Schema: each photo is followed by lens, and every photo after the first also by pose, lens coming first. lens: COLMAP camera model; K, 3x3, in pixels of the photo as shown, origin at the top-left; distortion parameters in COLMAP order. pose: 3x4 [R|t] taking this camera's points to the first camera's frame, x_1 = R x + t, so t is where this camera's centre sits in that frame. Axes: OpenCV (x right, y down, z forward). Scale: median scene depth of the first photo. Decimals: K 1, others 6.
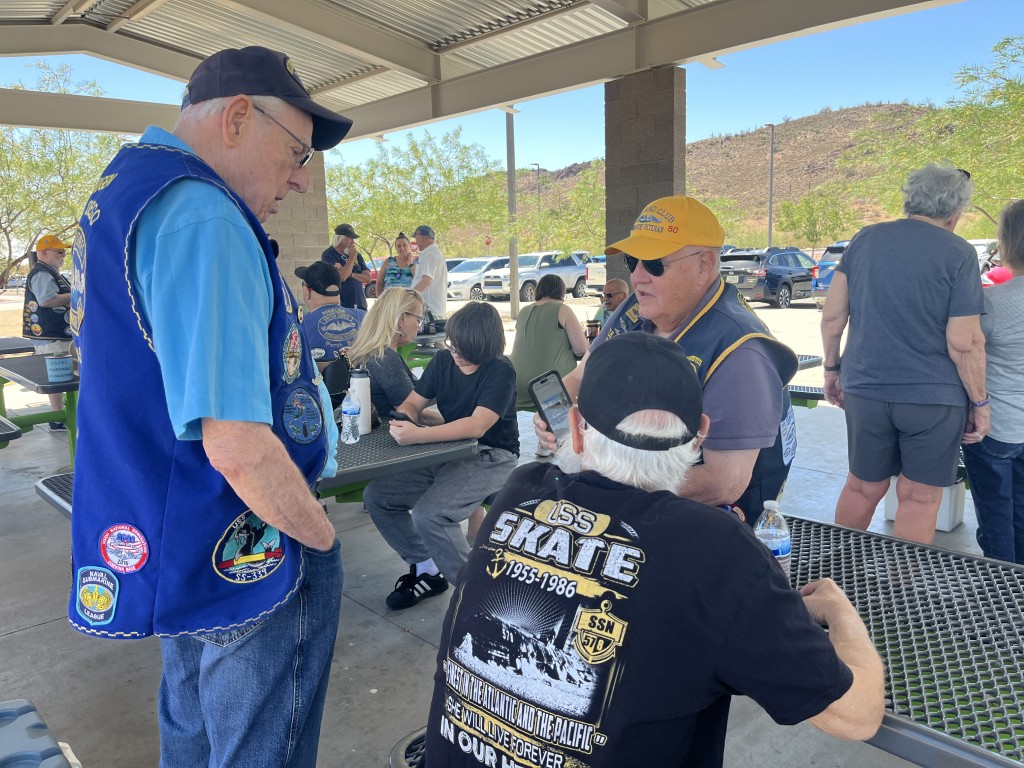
lens RADIAL K [[772.5, 0, 509.8], [0, 772.5, 373.6], [0, 0, 1]] dist [0.066203, -0.093086]
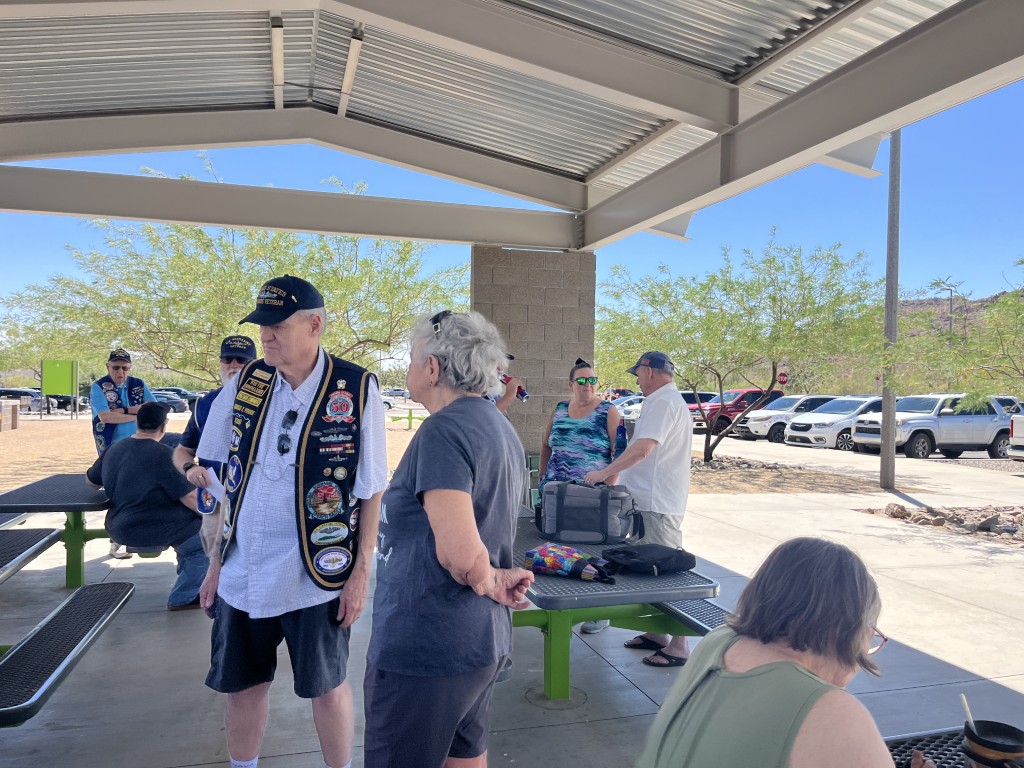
lens RADIAL K [[772.5, 0, 504.4], [0, 772.5, 380.7], [0, 0, 1]] dist [0.066203, -0.093086]
pose [[0.884630, 0.049531, -0.463655, 0.044879], [-0.119092, 0.985365, -0.121958, -0.074782], [0.450828, 0.163105, 0.877582, 0.391233]]
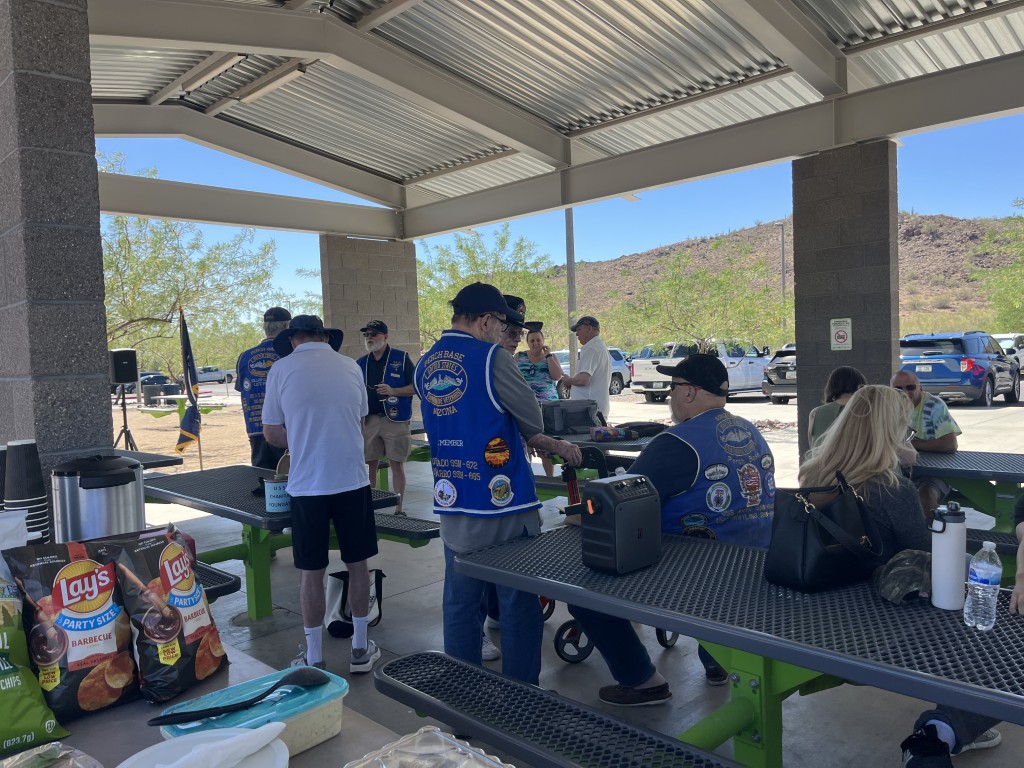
lens RADIAL K [[772.5, 0, 513.1], [0, 772.5, 387.1], [0, 0, 1]] dist [0.066203, -0.093086]
pose [[0.999618, -0.007612, 0.026573, -0.180026], [0.010437, 0.994114, -0.107839, -0.011370], [-0.025595, 0.108075, 0.993813, 0.101300]]
